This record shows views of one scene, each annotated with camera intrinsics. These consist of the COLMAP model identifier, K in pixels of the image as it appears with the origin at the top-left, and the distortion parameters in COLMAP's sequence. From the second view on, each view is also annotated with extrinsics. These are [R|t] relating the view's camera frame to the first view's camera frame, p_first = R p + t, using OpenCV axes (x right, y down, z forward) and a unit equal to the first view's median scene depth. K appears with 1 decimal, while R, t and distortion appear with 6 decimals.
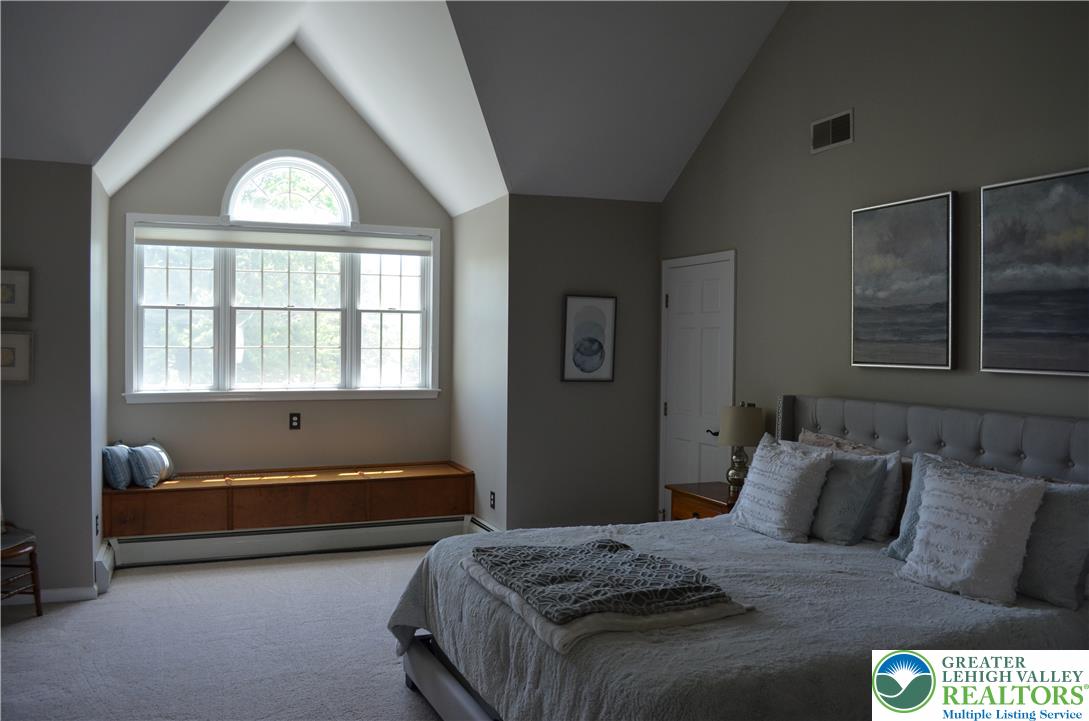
lens RADIAL K [[856.3, 0, 552.0], [0, 856.3, 363.1], [0, 0, 1]] dist [-0.078108, 0.008305]
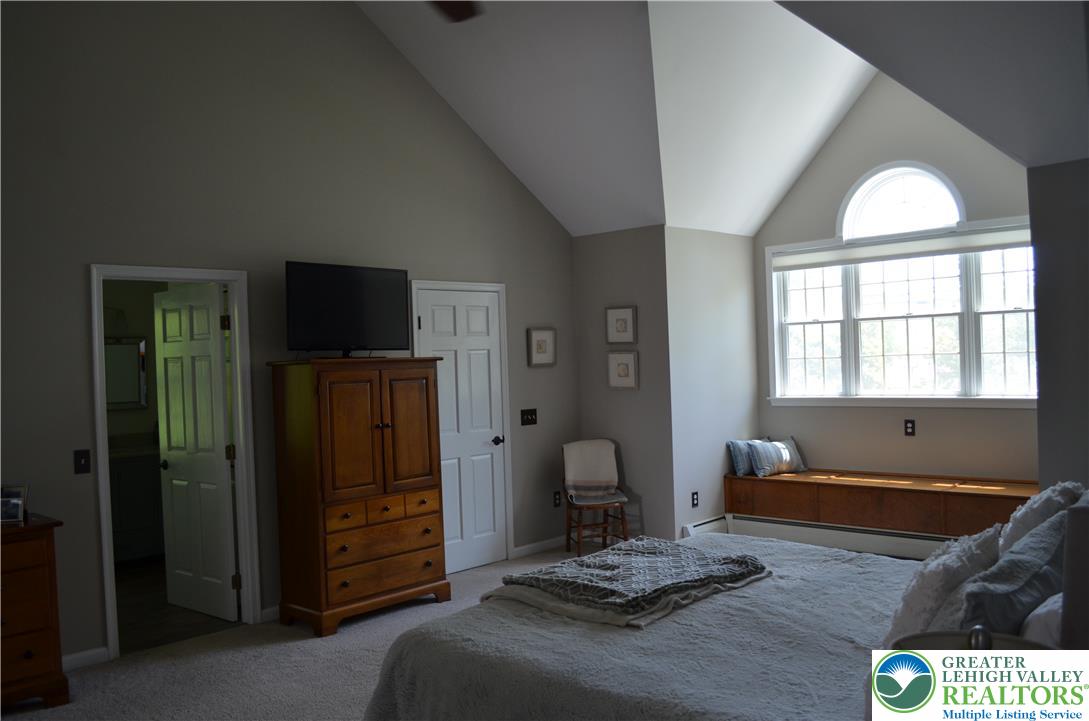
lens RADIAL K [[856.3, 0, 552.0], [0, 856.3, 363.1], [0, 0, 1]] dist [-0.078108, 0.008305]
pose [[0.413037, -0.017563, -0.910545, 0.656652], [0.015246, 0.999807, -0.012369, -0.003771], [0.910587, -0.008773, 0.413225, 0.299619]]
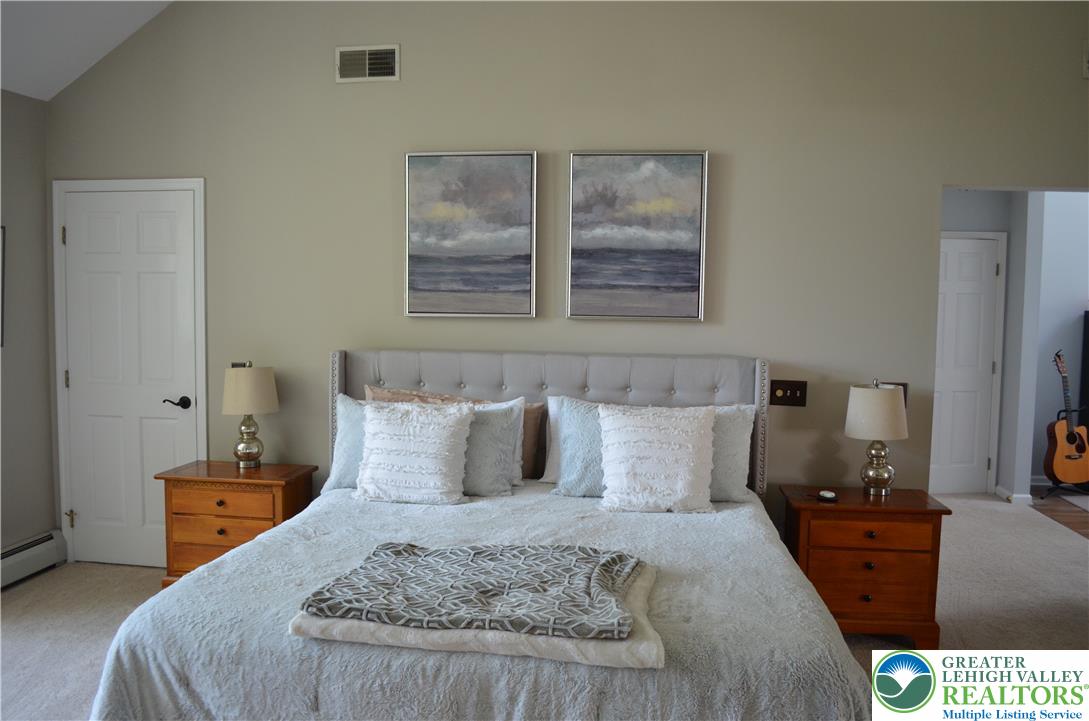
lens RADIAL K [[856.3, 0, 552.0], [0, 856.3, 363.1], [0, 0, 1]] dist [-0.078108, 0.008305]
pose [[0.516304, -0.067133, 0.853770, -0.389337], [0.012968, 0.997421, 0.070586, -0.009743], [-0.856307, -0.025373, 0.515843, 0.352841]]
